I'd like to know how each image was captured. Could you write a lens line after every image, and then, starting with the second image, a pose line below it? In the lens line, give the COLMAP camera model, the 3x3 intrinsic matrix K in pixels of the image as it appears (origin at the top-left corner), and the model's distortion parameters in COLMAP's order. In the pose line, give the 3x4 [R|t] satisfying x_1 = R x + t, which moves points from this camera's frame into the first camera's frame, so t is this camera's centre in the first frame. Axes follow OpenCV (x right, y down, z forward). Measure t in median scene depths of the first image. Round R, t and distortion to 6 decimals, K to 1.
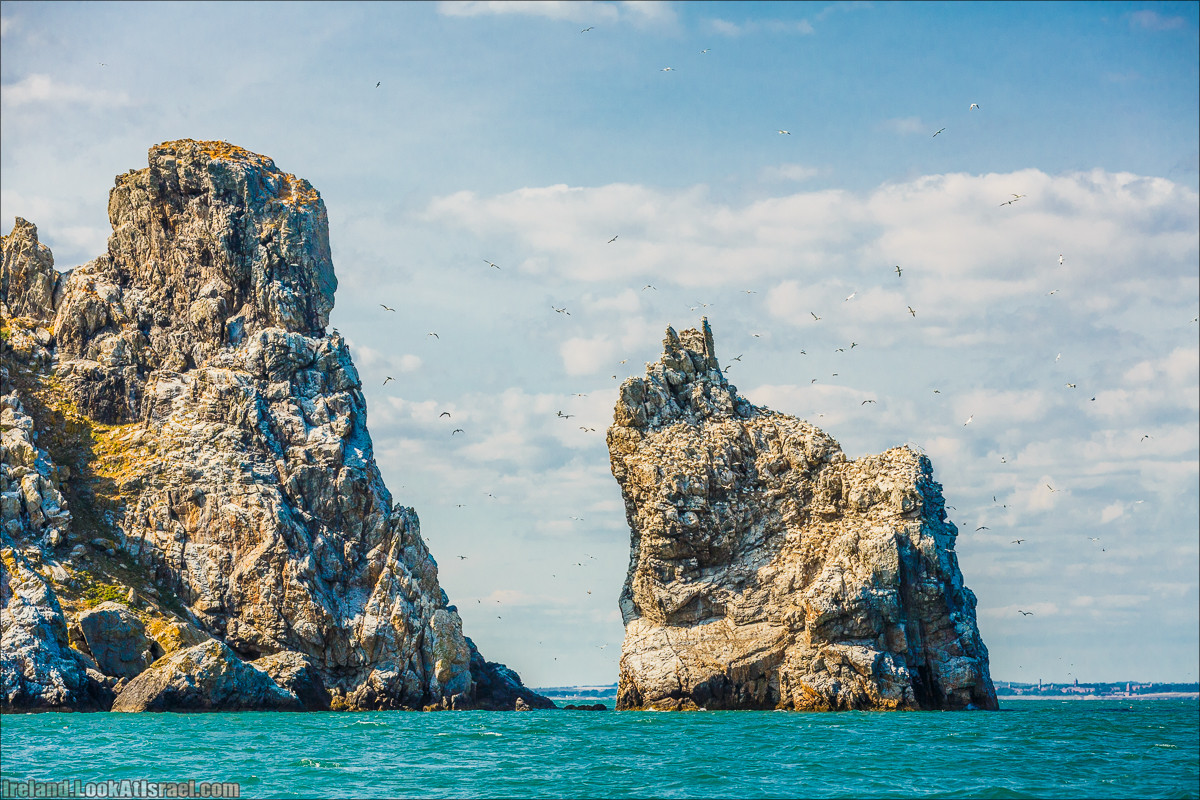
lens RADIAL K [[4057.1, 0, 598.0], [0, 4057.1, 401.0], [0, 0, 1]] dist [0.013208, 0.000000]
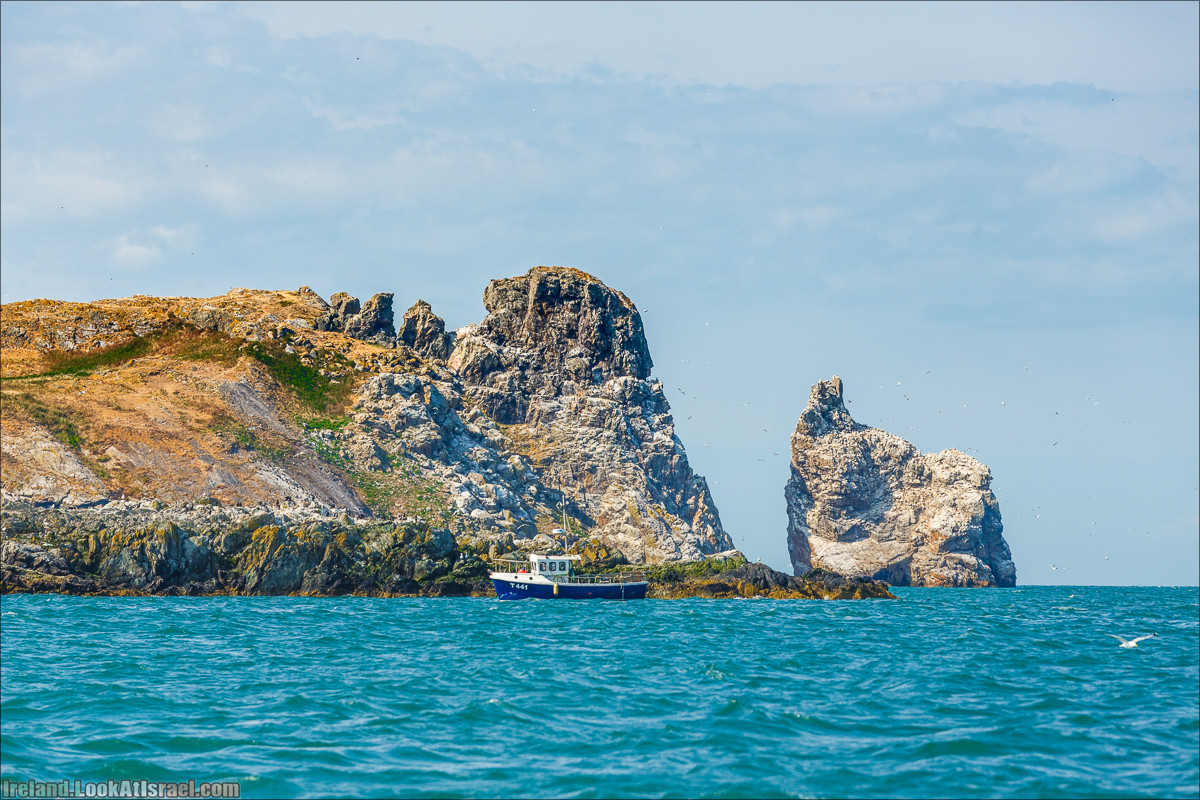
lens RADIAL K [[6904.2, 0, 600.6], [0, 6904.2, 401.0], [0, 0, 1]] dist [0.523312, 0.000000]
pose [[0.903701, 0.018107, 0.427780, -1.439172], [-0.038483, 0.998497, 0.039033, -0.129607], [-0.426430, -0.051736, 0.903040, -1.831308]]
